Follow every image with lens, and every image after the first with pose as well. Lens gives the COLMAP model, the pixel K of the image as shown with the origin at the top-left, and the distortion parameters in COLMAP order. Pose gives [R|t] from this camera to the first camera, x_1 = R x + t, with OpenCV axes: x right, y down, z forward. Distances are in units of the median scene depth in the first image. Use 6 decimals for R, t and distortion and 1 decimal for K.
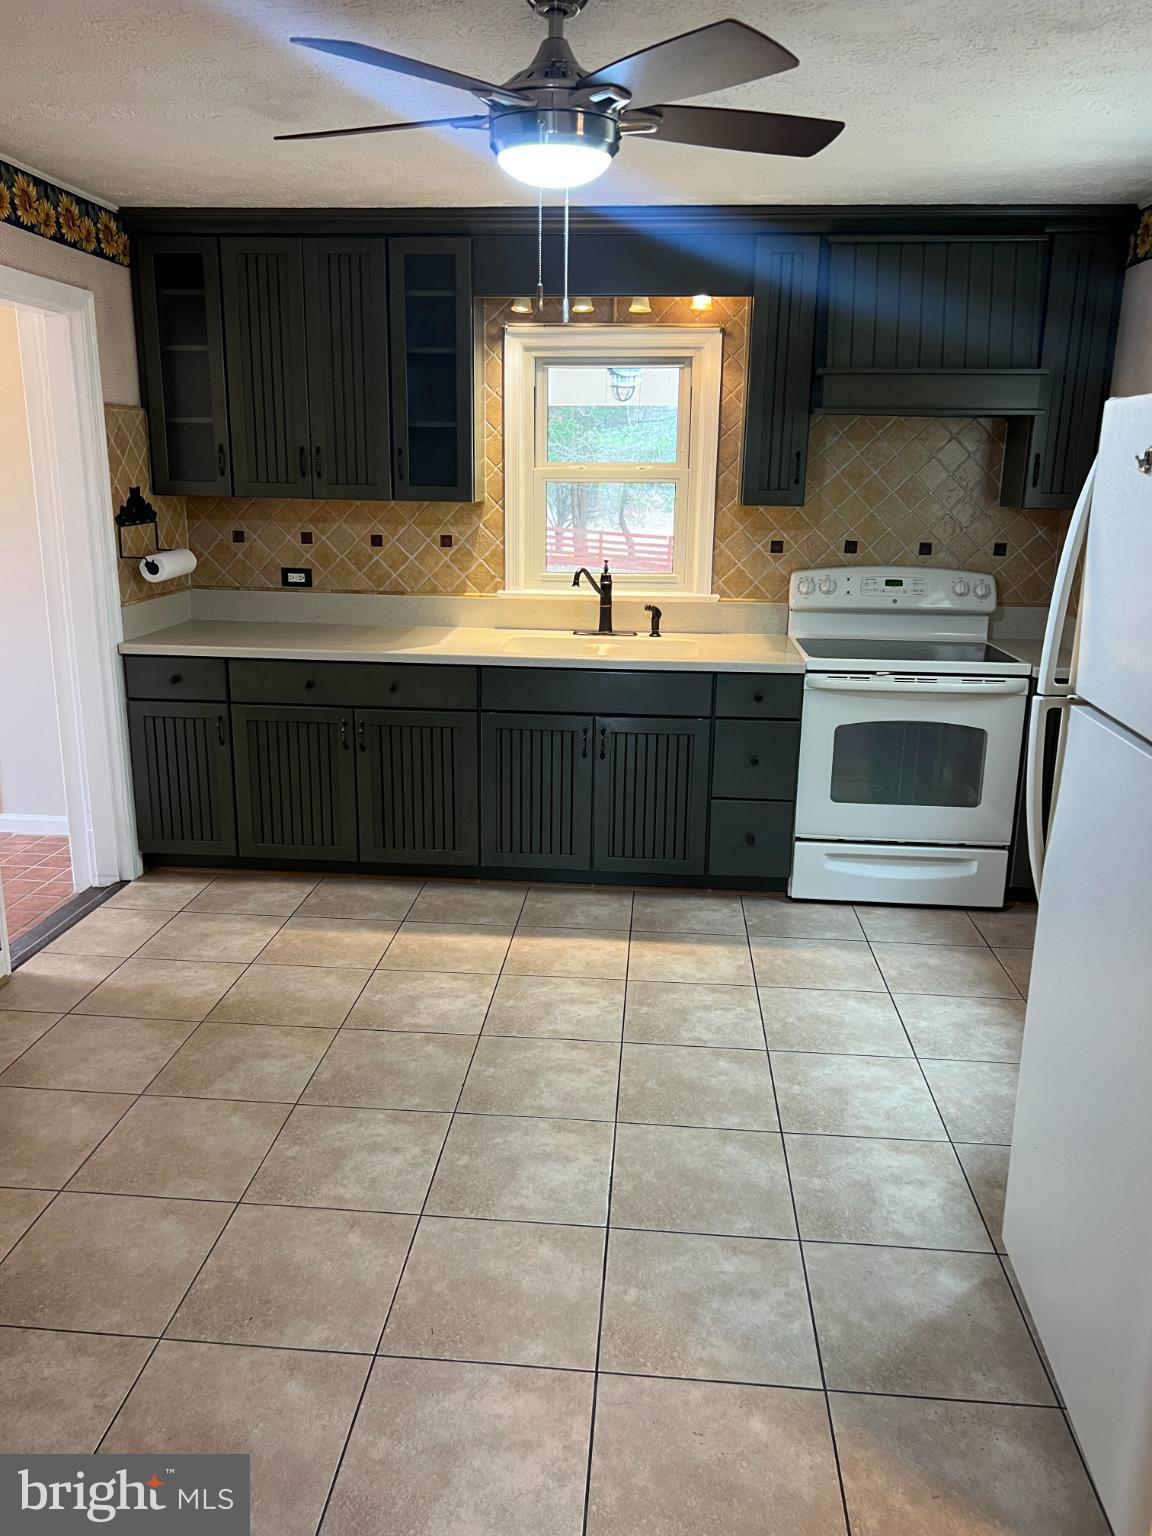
lens RADIAL K [[1133.6, 0, 576.0], [0, 1133.6, 768.0], [0, 0, 1]] dist [-0.001118, -0.009395]
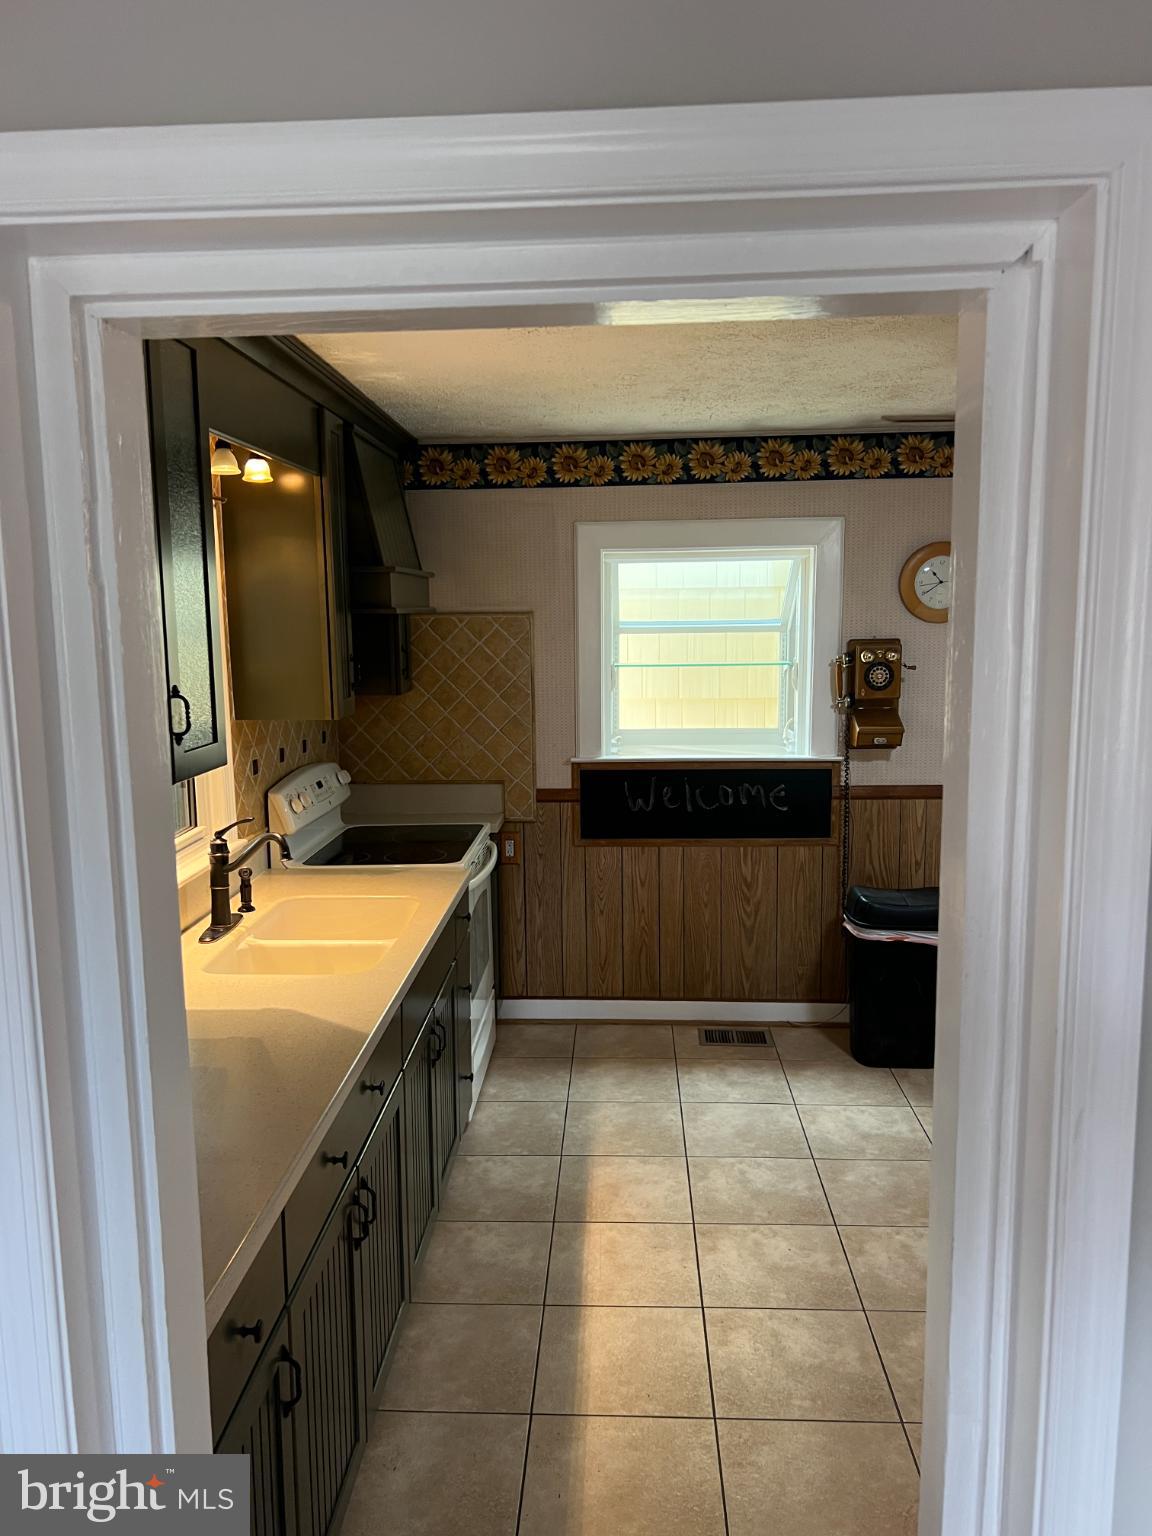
lens RADIAL K [[1150.7, 0, 576.0], [0, 1150.7, 768.0], [0, 0, 1]] dist [0.014106, -0.017749]
pose [[-0.021843, -0.158769, 0.987074, -0.797031], [0.267473, 0.950392, 0.158788, -0.328793], [-0.963318, 0.267484, 0.021707, 0.951512]]
